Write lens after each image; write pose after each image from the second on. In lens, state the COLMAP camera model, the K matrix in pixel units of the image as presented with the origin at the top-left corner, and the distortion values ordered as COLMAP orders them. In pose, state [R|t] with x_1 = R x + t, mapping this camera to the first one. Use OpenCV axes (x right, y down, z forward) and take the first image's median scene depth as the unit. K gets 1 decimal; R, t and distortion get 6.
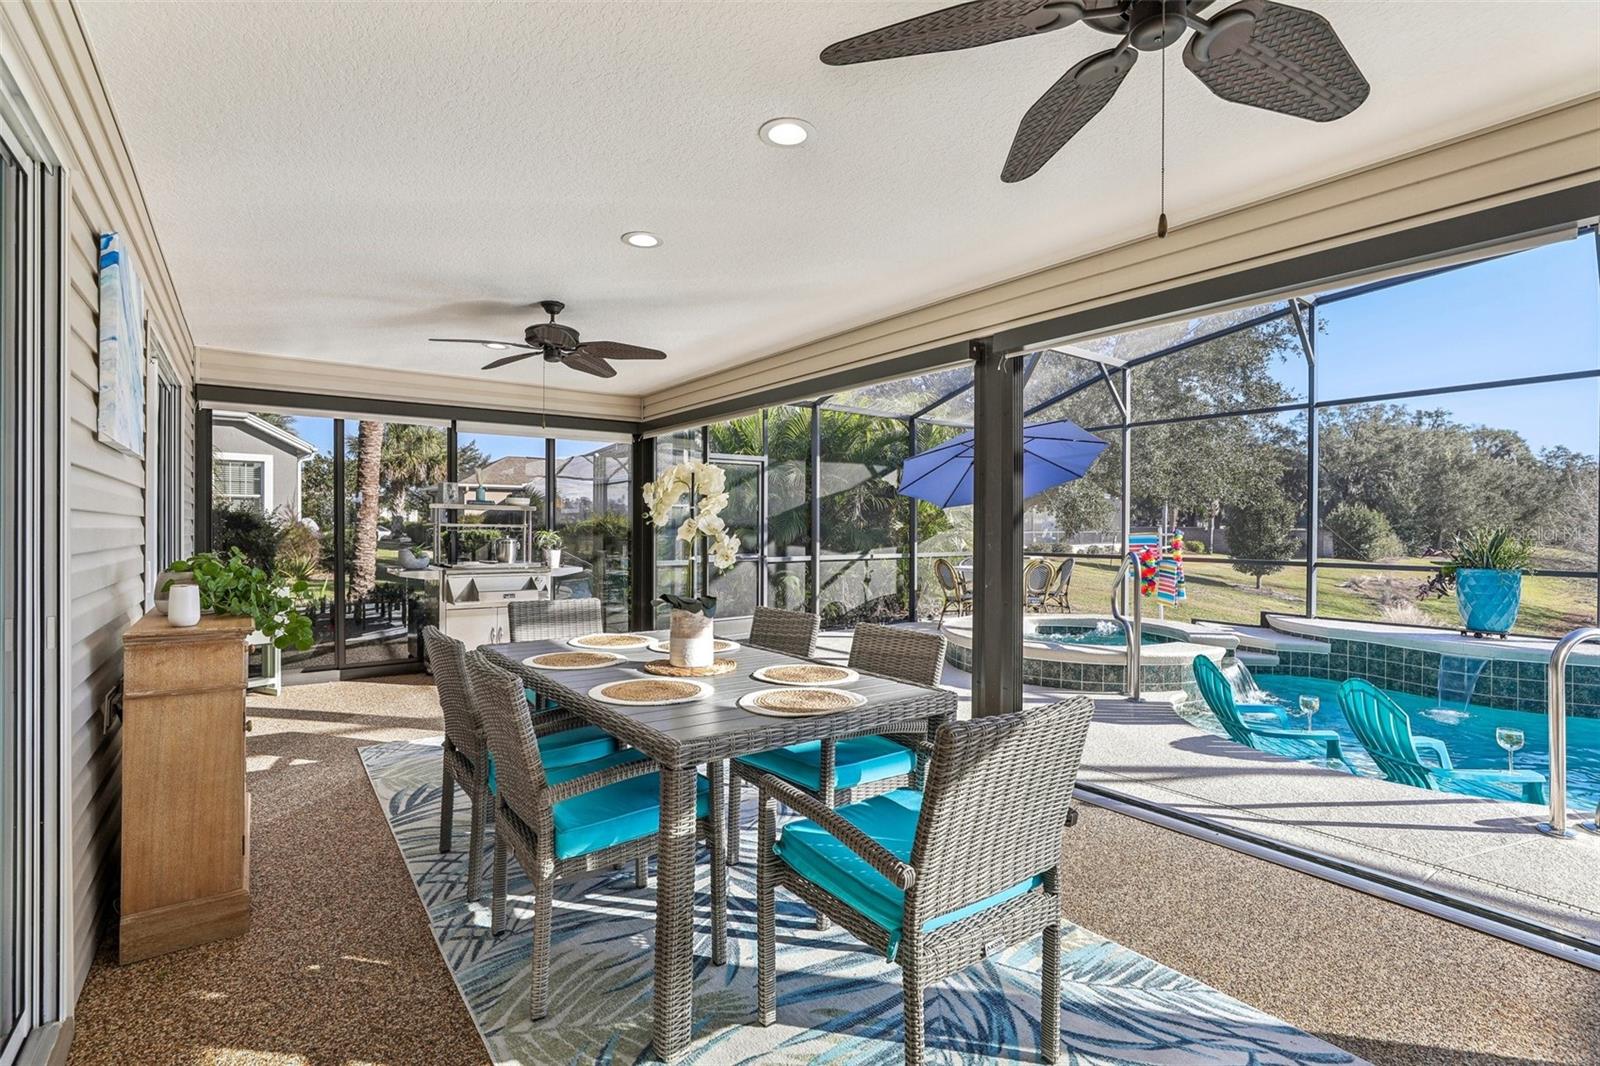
lens RADIAL K [[726.7, 0, 800.5], [0, 726.7, 521.6], [0, 0, 1]] dist [-0.032586, 0.013646]
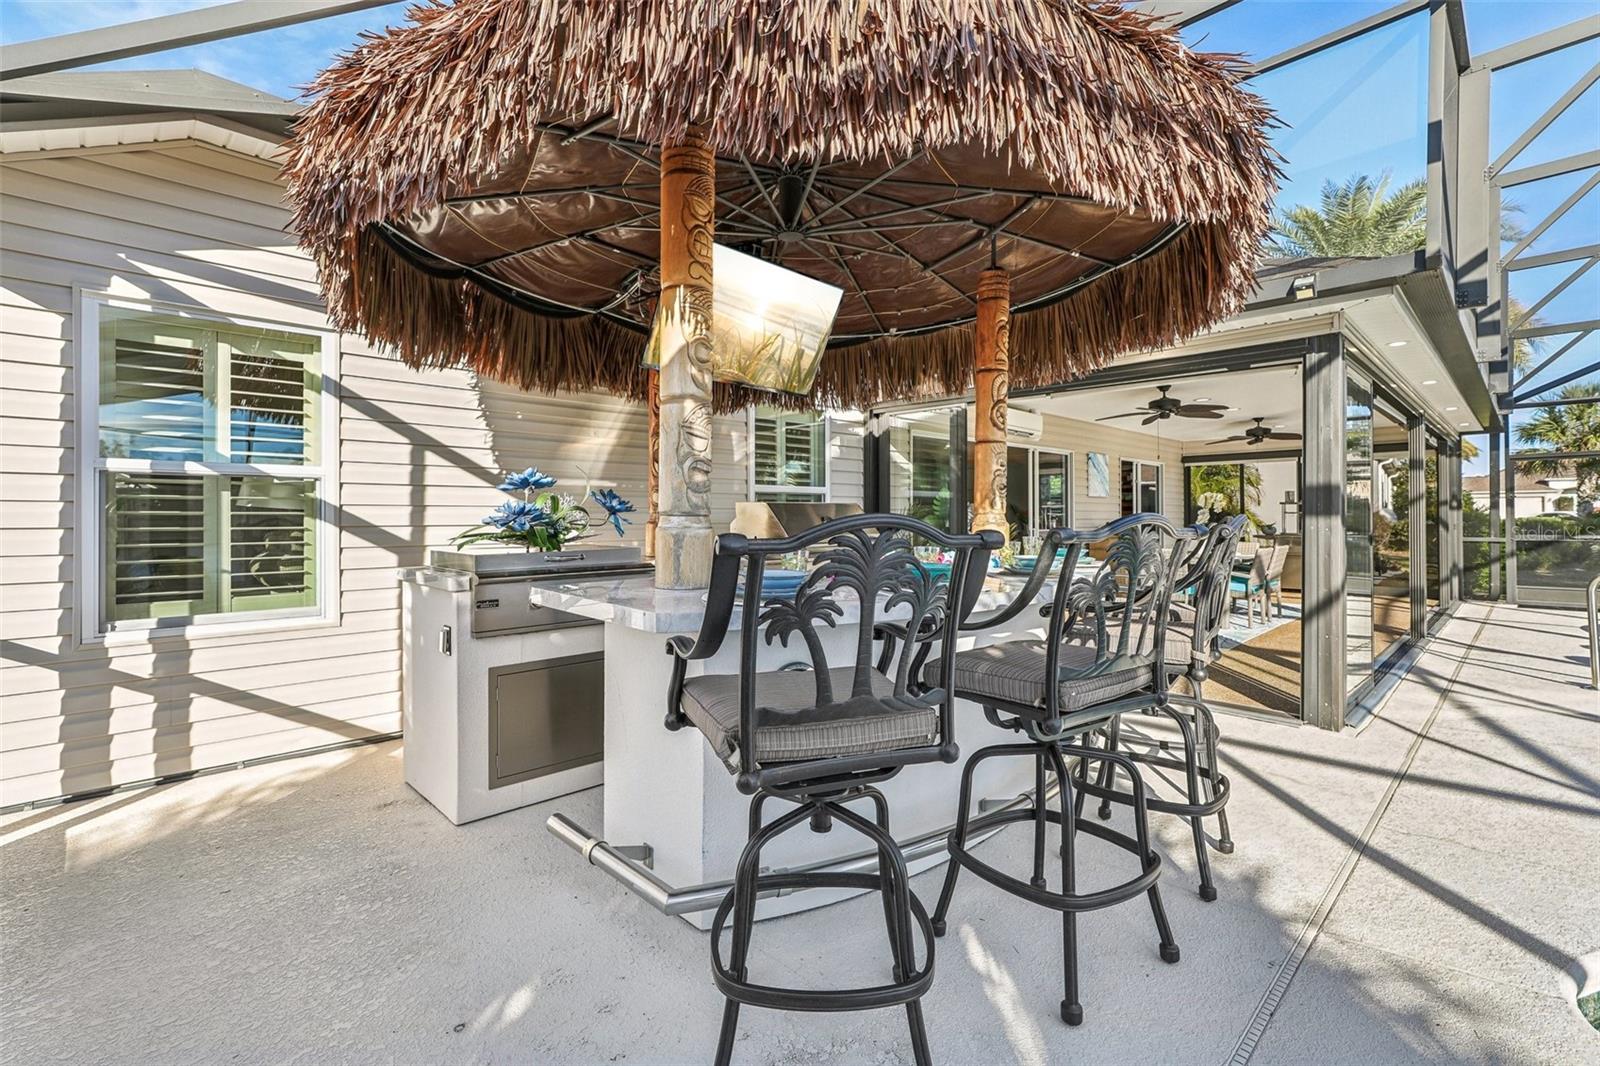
lens RADIAL K [[724.9, 0, 796.3], [0, 724.9, 525.6], [0, 0, 1]] dist [-0.024024, 0.013767]
pose [[0.125185, 0.009040, -0.992092, 0.963845], [0.011063, 0.999884, 0.010507, 0.002557], [0.992072, -0.012291, 0.125070, -0.420788]]
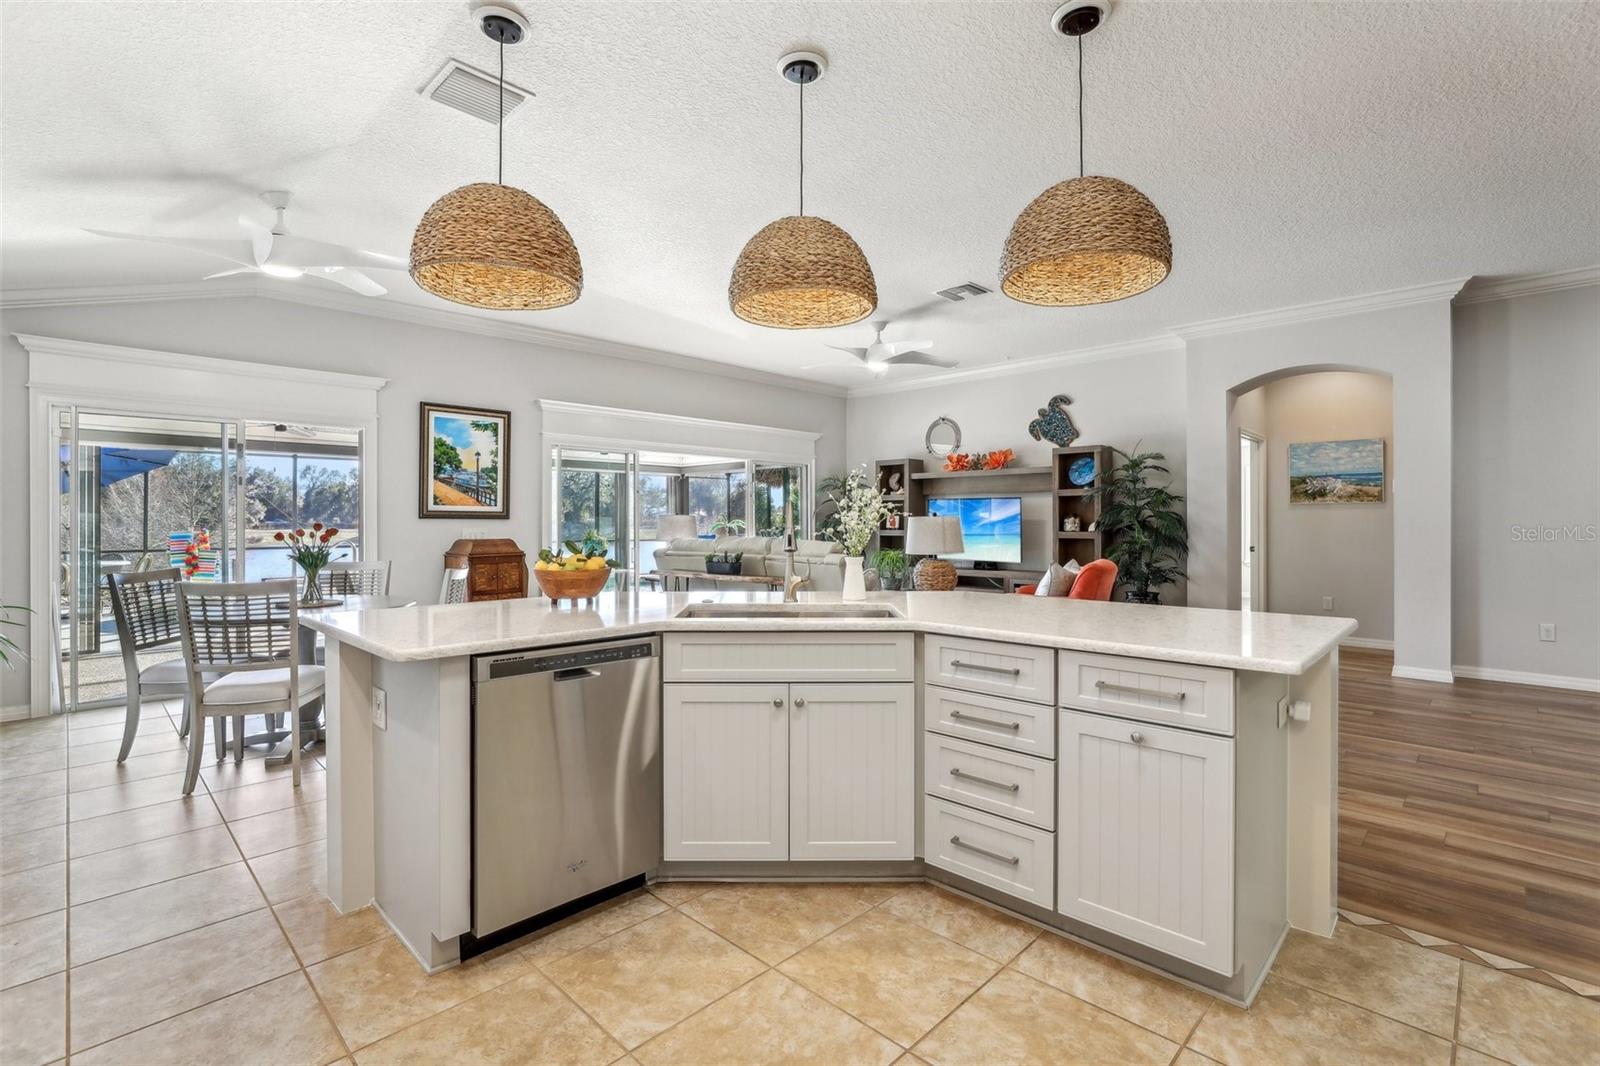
lens RADIAL K [[730.1, 0, 798.7], [0, 730.1, 526.7], [0, 0, 1]] dist [-0.034042, 0.012825]
pose [[-0.146455, -0.010023, 0.989167, -1.145597], [-0.005304, 0.999942, 0.009347, -0.012882], [-0.989203, -0.003878, -0.146500, 0.040661]]
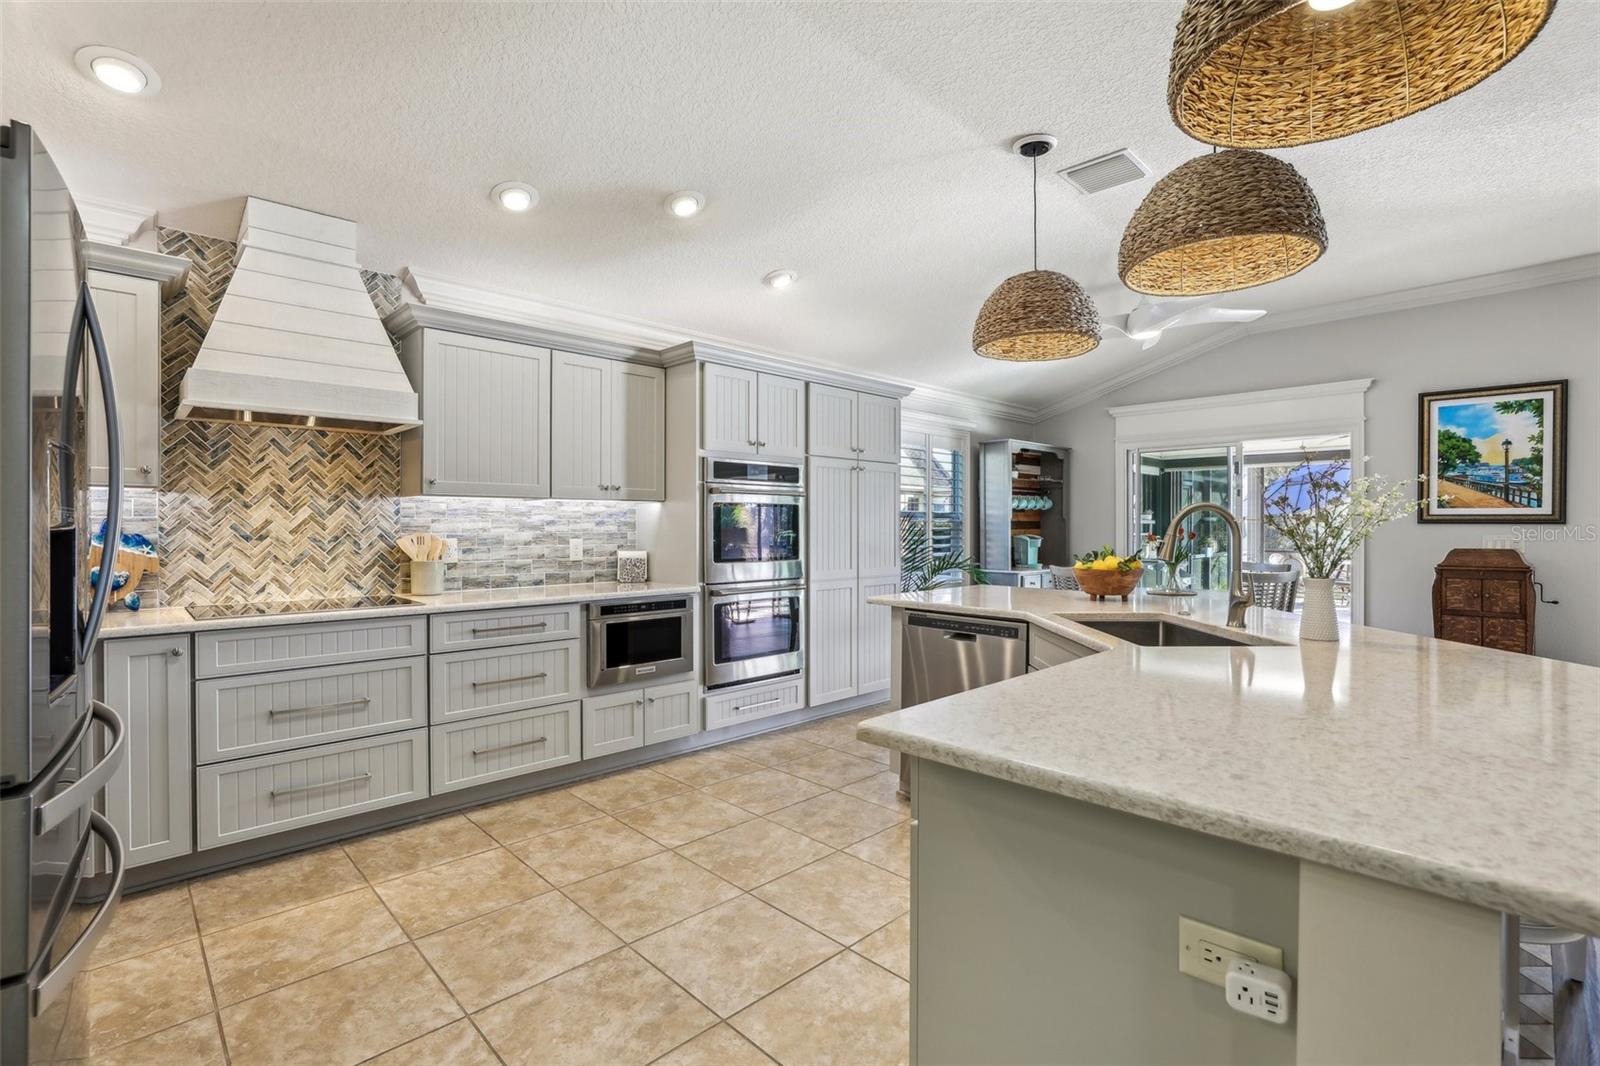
lens RADIAL K [[730.1, 0, 798.7], [0, 730.1, 526.7], [0, 0, 1]] dist [-0.034042, 0.012825]
pose [[0.992650, -0.001660, 0.121009, -0.995070], [0.000875, 0.999978, 0.006542, -0.014407], [-0.121017, -0.006388, 0.992630, -0.279986]]
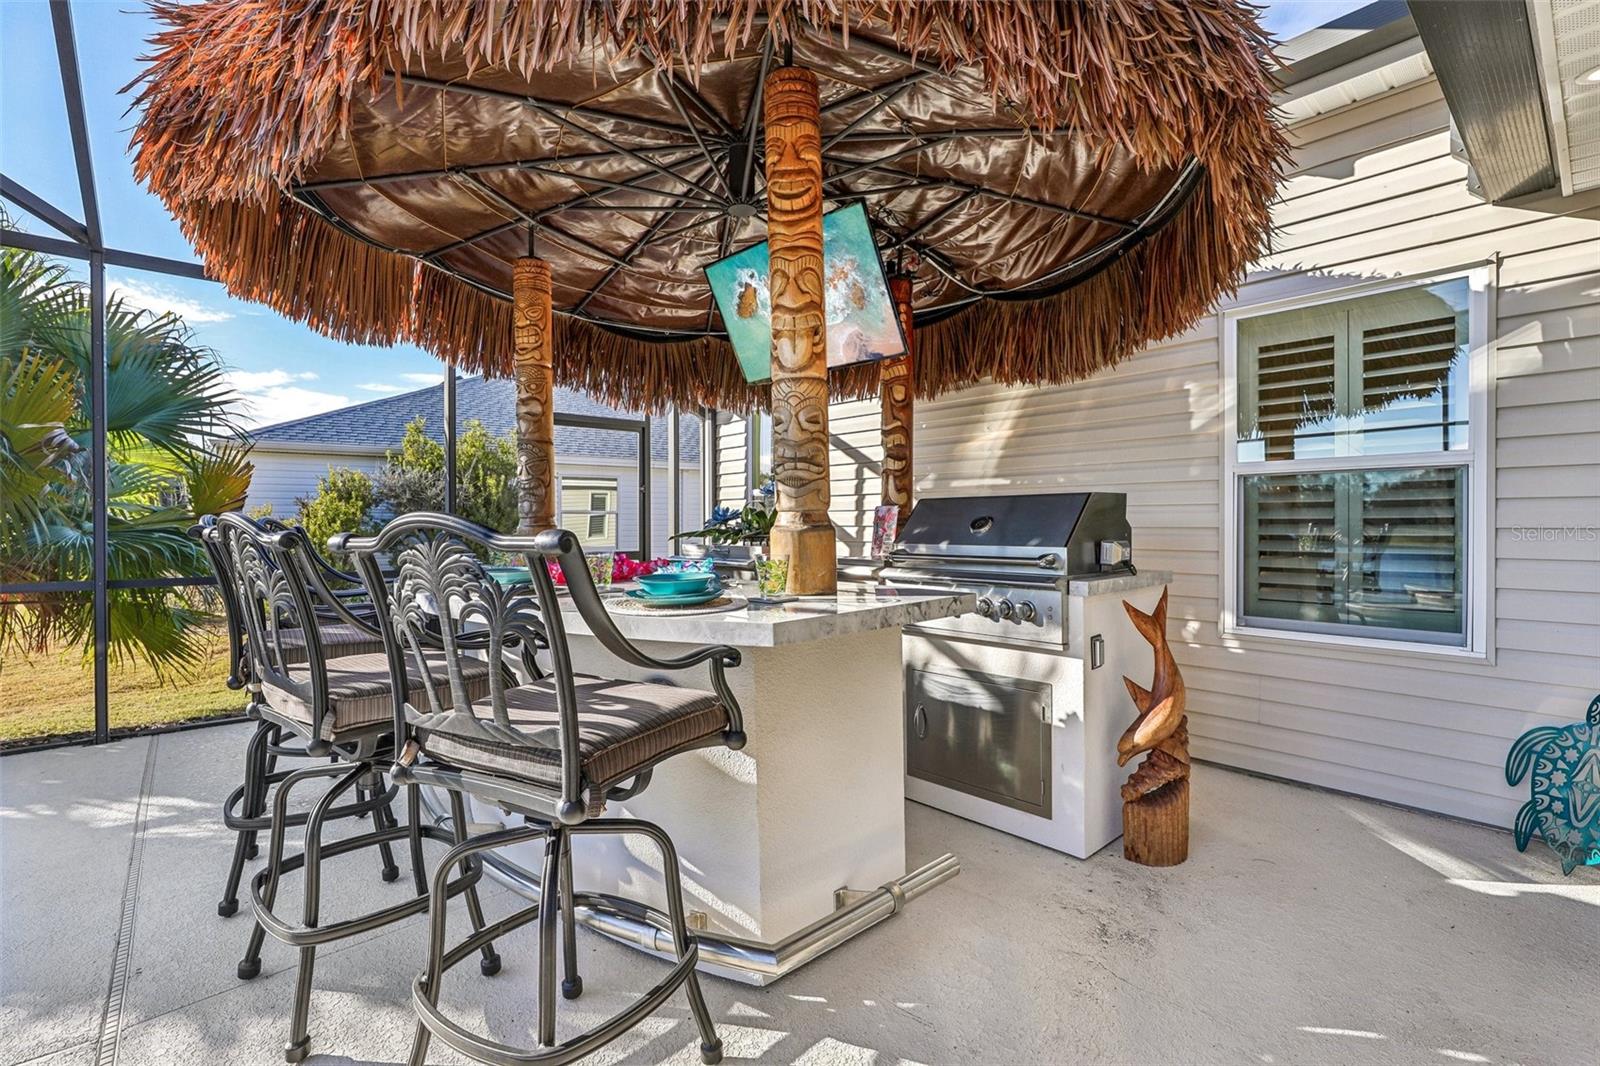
lens RADIAL K [[730.1, 0, 798.7], [0, 730.1, 526.7], [0, 0, 1]] dist [-0.034042, 0.012825]
pose [[-0.996563, 0.001985, -0.082819, 0.510423], [0.002363, 0.999987, -0.004467, 0.008465], [0.082809, -0.004648, -0.996555, 0.060356]]
